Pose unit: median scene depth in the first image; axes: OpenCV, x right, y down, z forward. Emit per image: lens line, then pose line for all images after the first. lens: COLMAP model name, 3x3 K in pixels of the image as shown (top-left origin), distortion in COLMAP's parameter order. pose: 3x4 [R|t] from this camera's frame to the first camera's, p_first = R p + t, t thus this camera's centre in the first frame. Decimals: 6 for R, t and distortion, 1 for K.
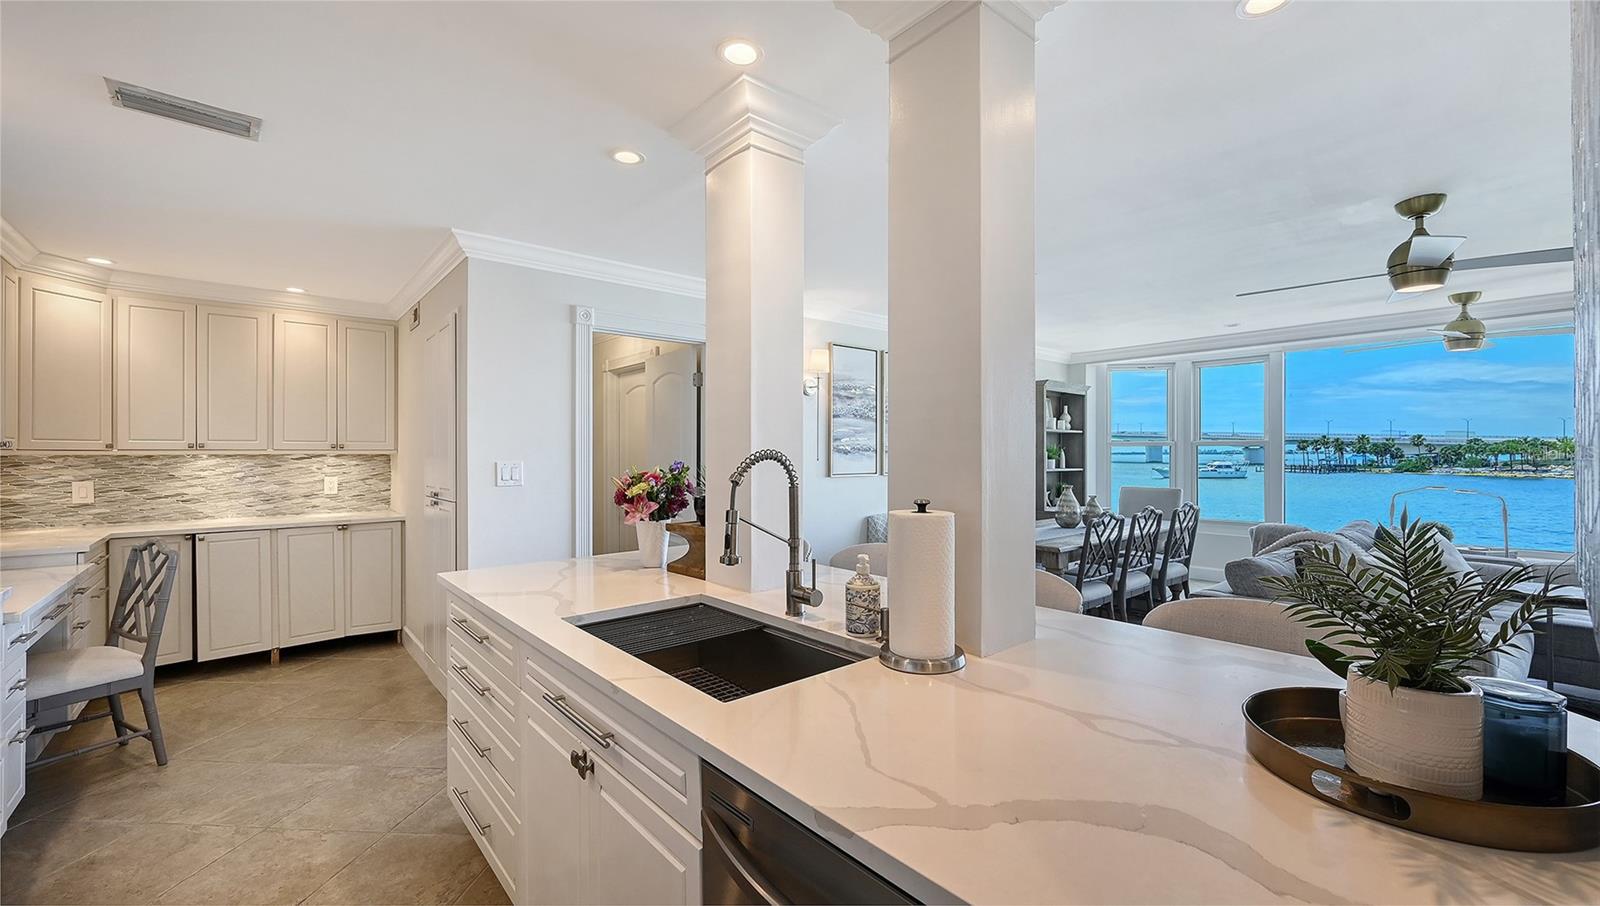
lens RADIAL K [[648.2, 0, 798.9], [0, 648.2, 442.2], [0, 0, 1]] dist [-0.006899, 0.000057]
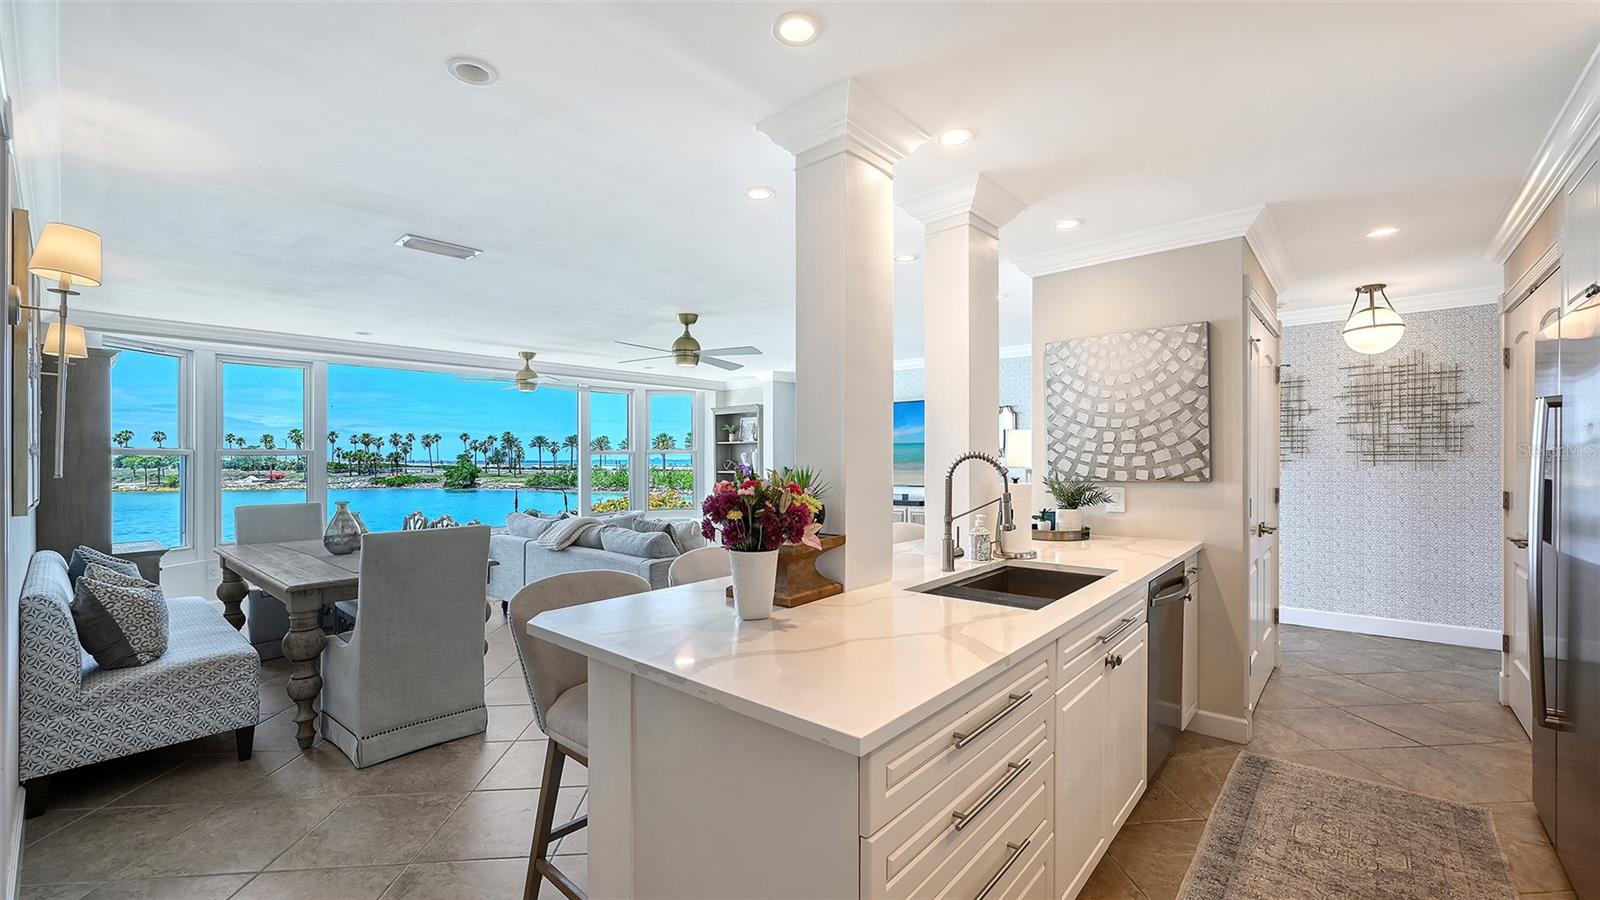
lens RADIAL K [[646.2, 0, 810.2], [0, 646.2, 456.3], [0, 0, 1]] dist [0.000840, 0.000013]
pose [[-0.151090, 0.008833, 0.988481, -0.322411], [-0.007571, 0.999920, -0.010092, 0.009598], [-0.988491, -0.009008, -0.151011, 0.365517]]
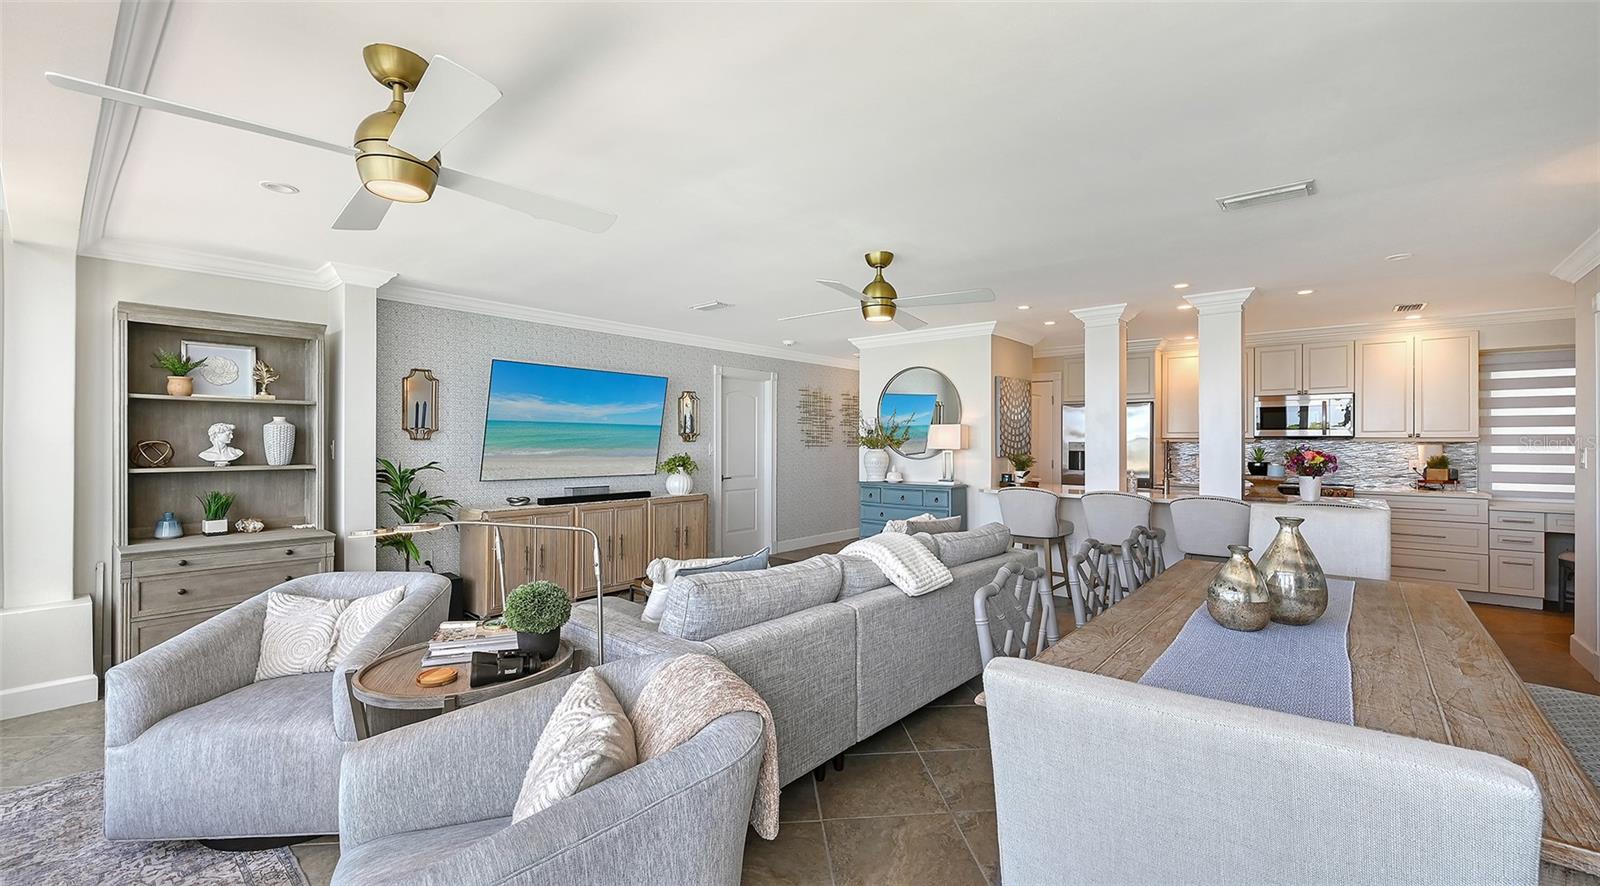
lens RADIAL K [[652.6, 0, 800.0], [0, 652.6, 443.0], [0, 0, 1]] dist [-0.000862, -0.000068]
pose [[-0.987933, 0.001823, -0.154868, 0.535981], [0.004663, 0.999827, -0.017979, 0.019505], [0.154809, -0.018484, -0.987772, 0.915443]]
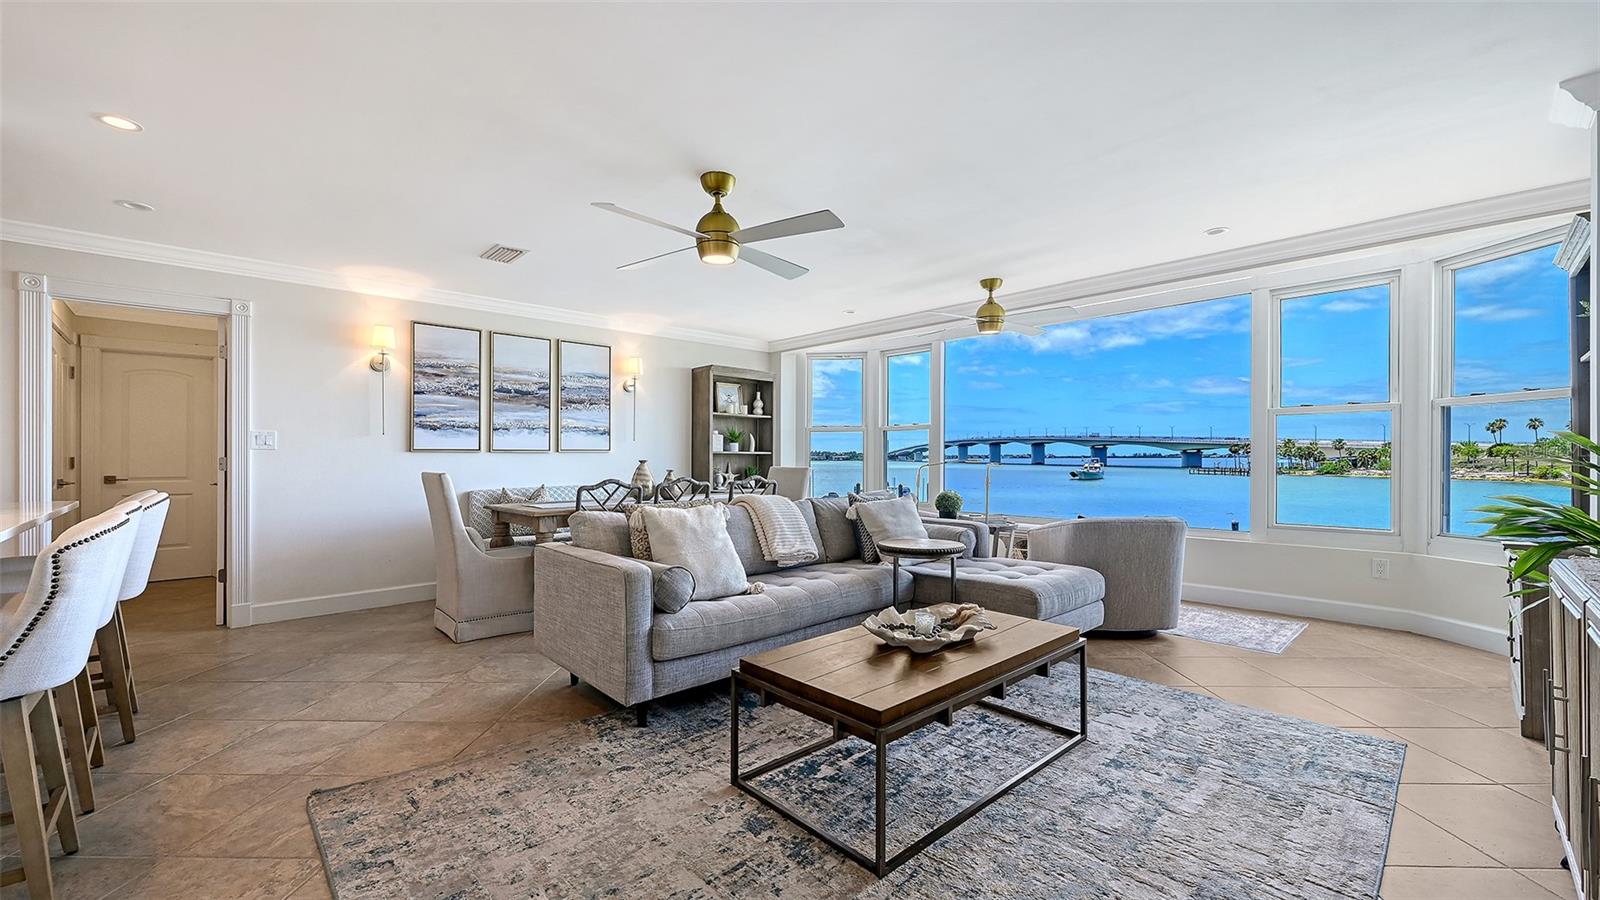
lens RADIAL K [[643.1, 0, 797.4], [0, 643.1, 456.2], [0, 0, 1]] dist [0.001169, 0.000001]
pose [[0.998244, 0.001405, 0.059212, 0.406865], [-0.002406, 0.999855, 0.016845, 0.028491], [-0.059180, -0.016958, 0.998103, -0.034535]]
